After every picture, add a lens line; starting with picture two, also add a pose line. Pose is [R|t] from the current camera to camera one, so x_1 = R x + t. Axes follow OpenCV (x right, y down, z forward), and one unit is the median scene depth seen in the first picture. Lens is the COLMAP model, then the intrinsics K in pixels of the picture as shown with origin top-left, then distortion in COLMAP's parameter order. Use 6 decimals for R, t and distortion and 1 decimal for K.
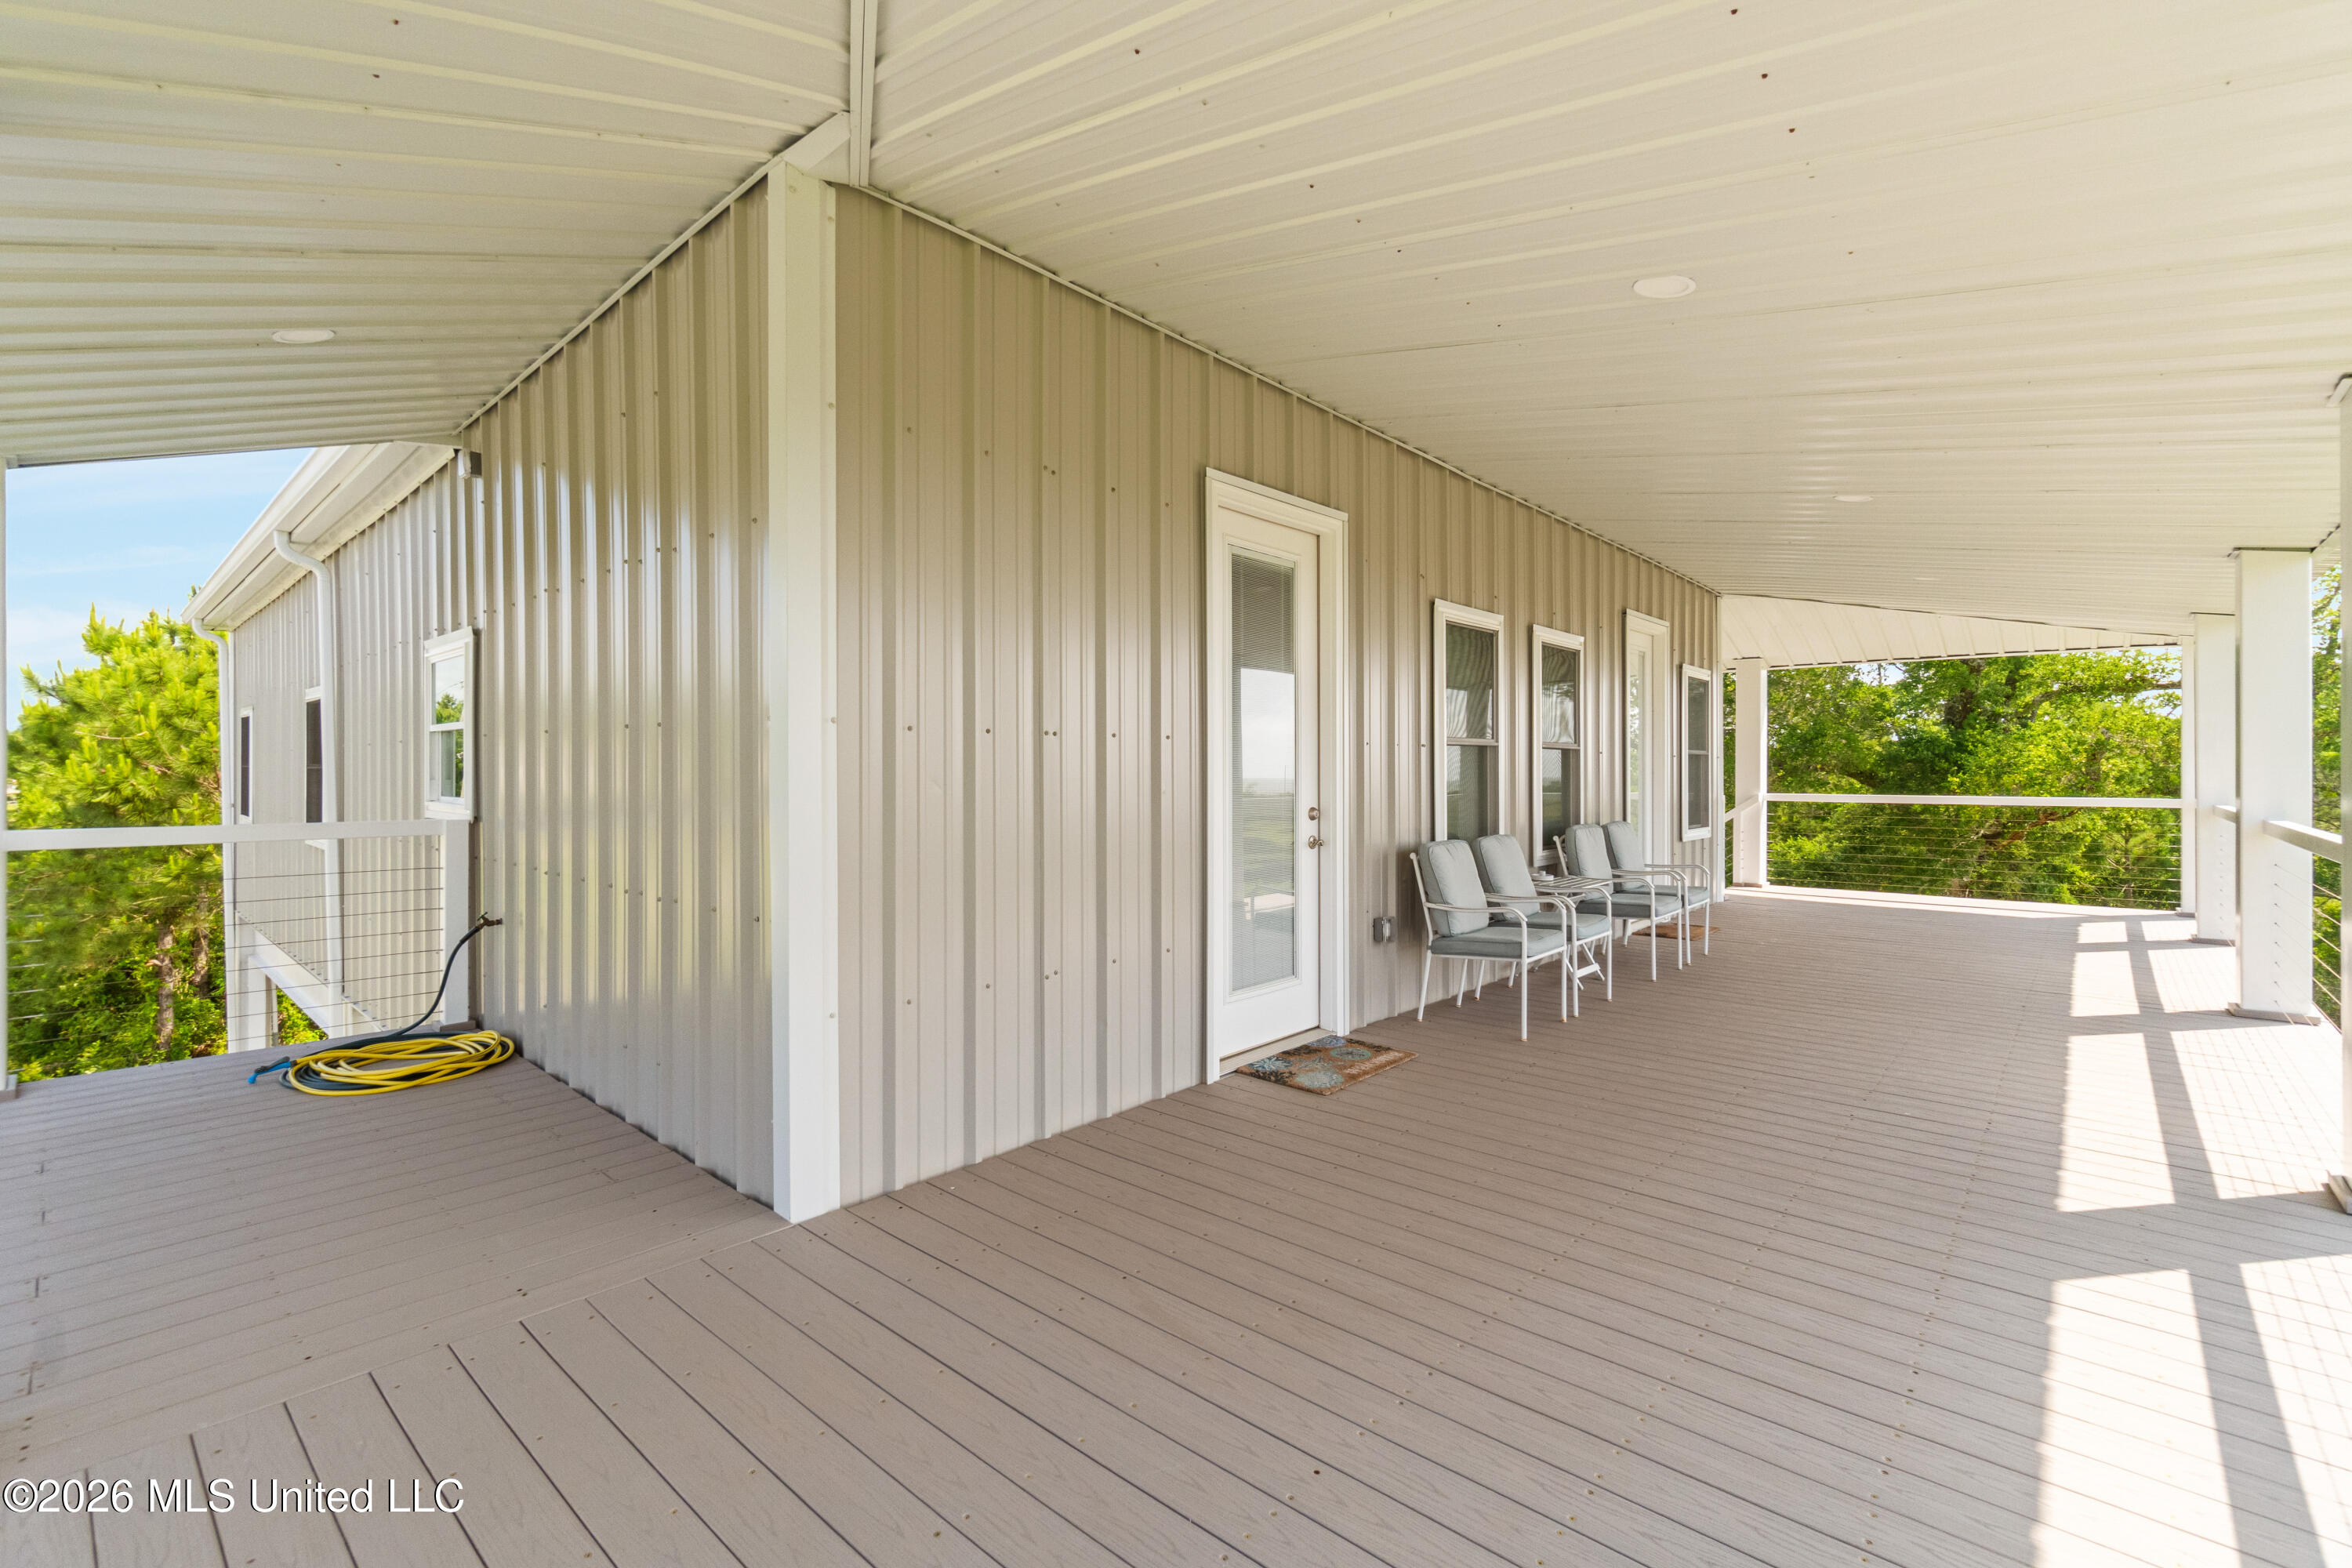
lens RADIAL K [[1034.7, 0, 1179.9], [0, 1034.7, 774.3], [0, 0, 1]] dist [-0.001180, -0.001441]
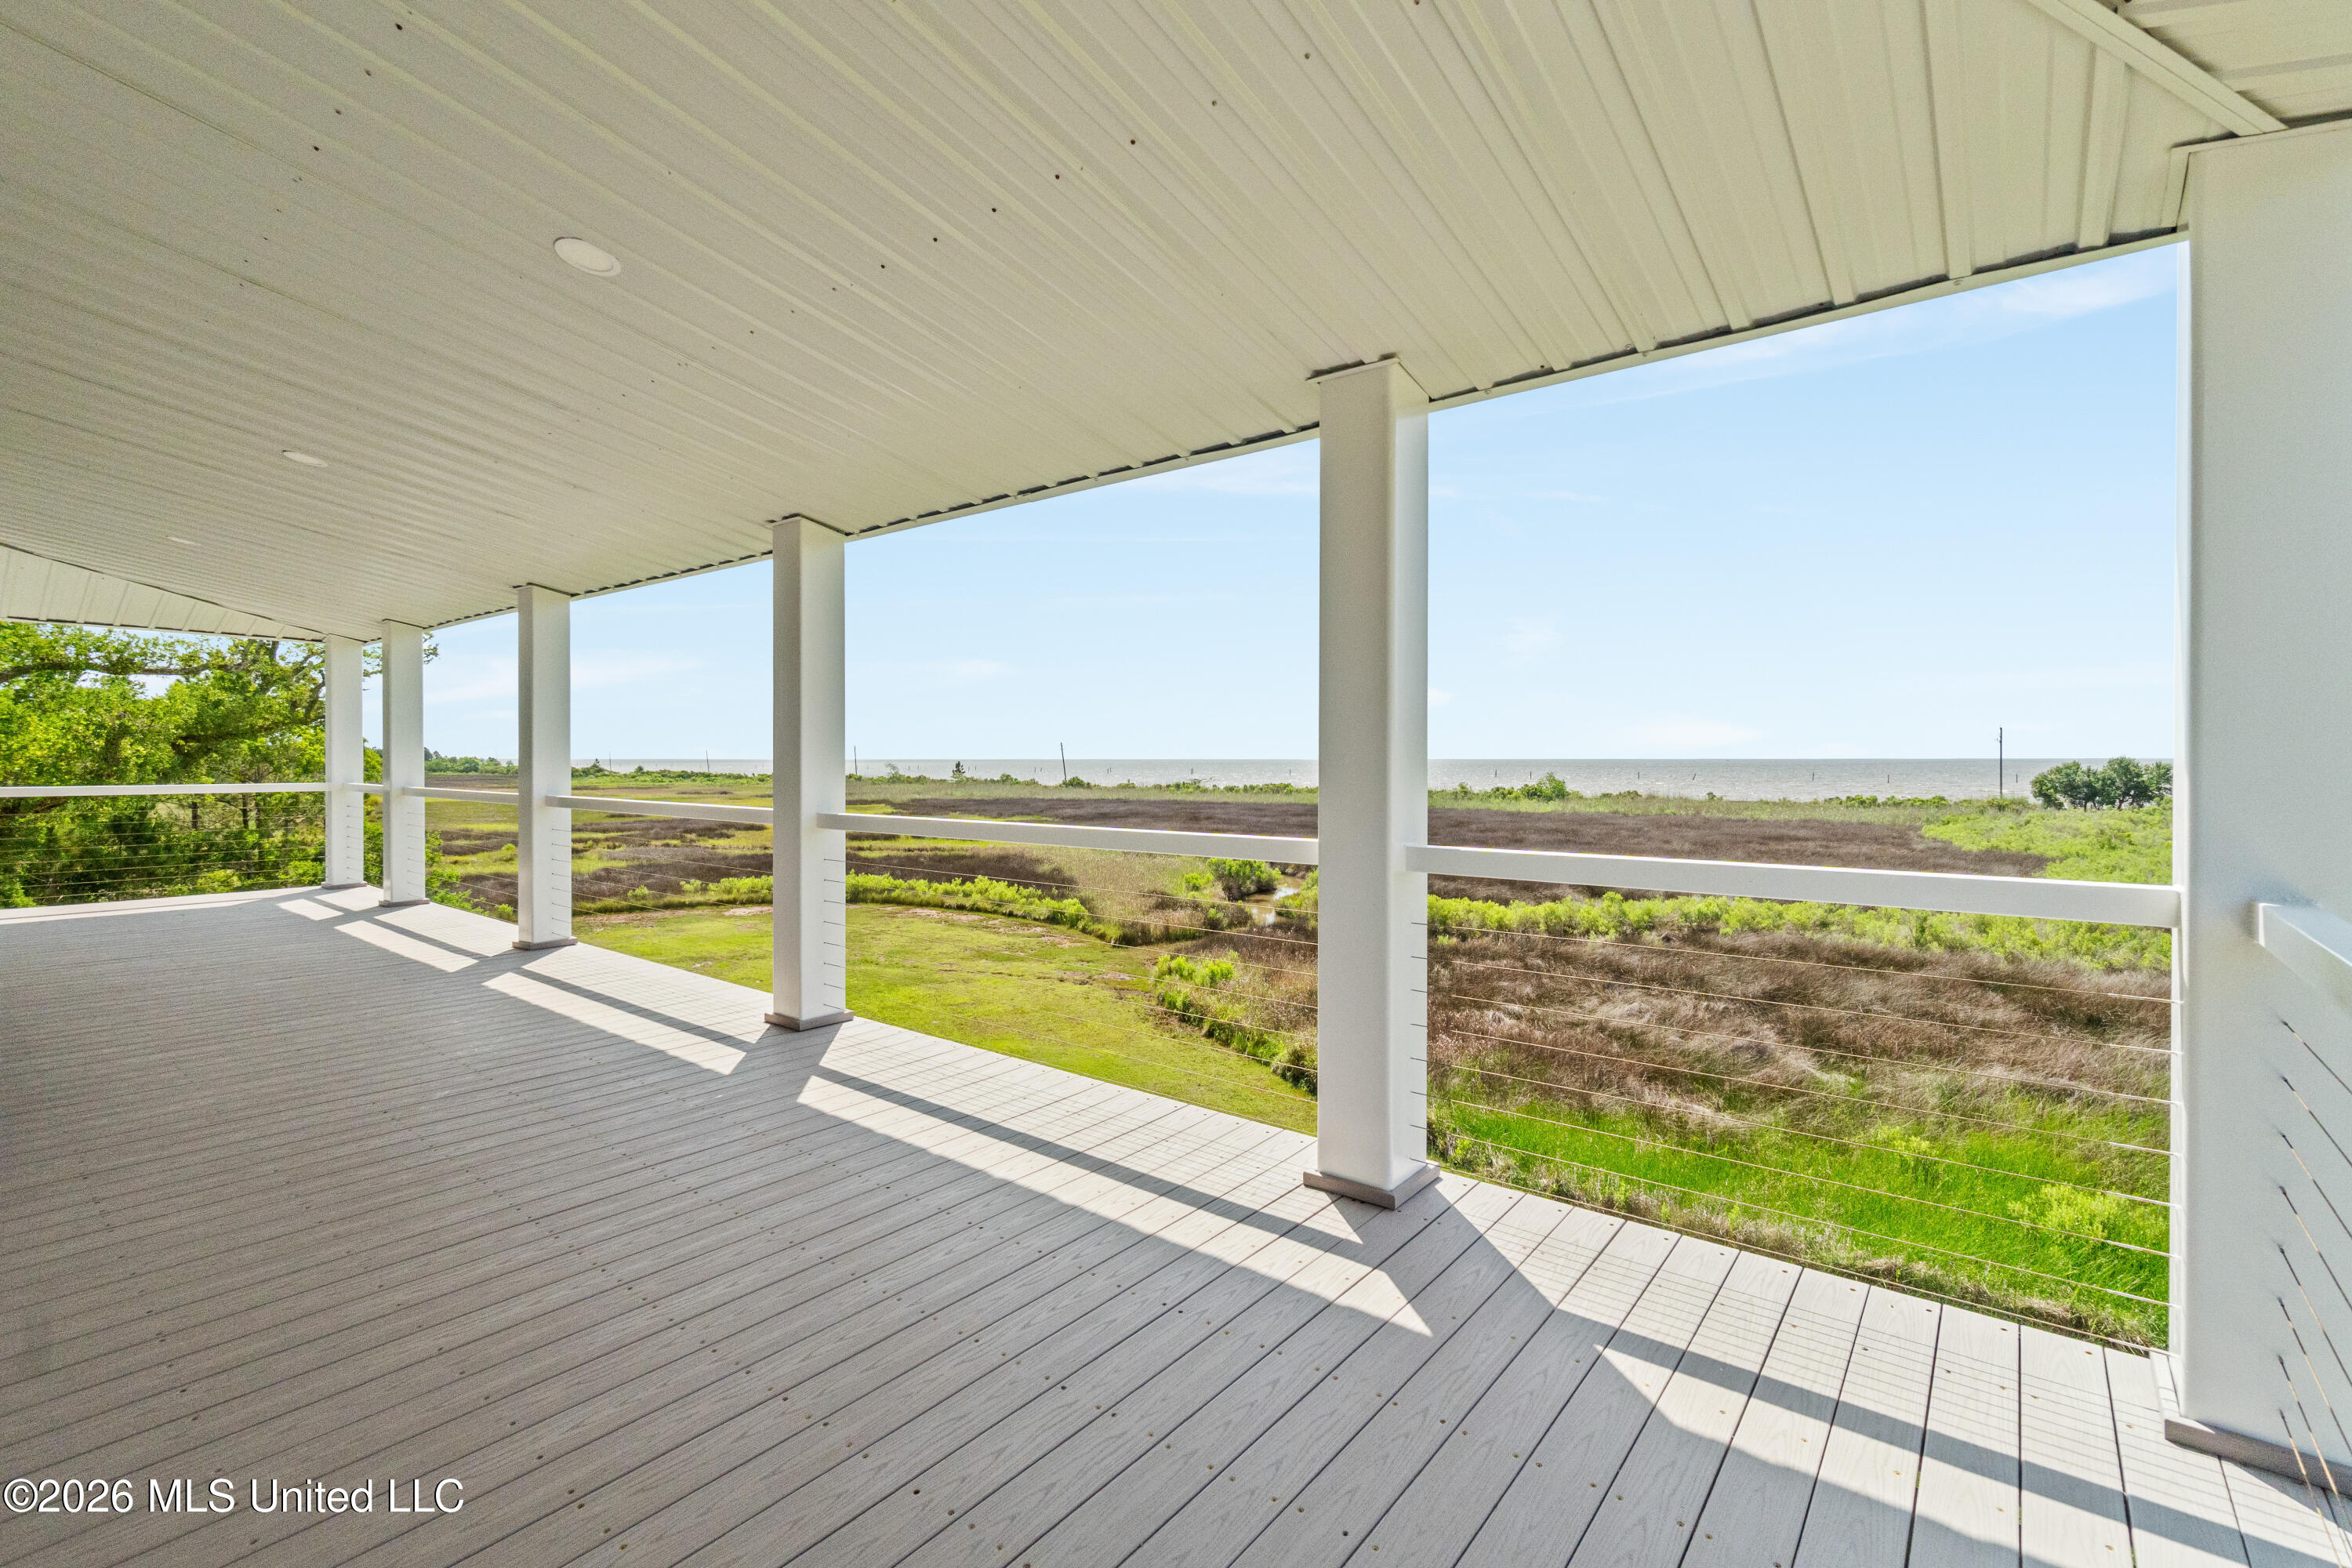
lens RADIAL K [[1034.7, 0, 1170.4], [0, 1034.7, 768.7], [0, 0, 1]] dist [-0.001180, -0.001441]
pose [[-0.047901, -0.008757, 0.998814, -0.389958], [0.000059, 0.999962, 0.008770, -0.003060], [-0.998852, 0.000479, -0.047899, 0.371713]]
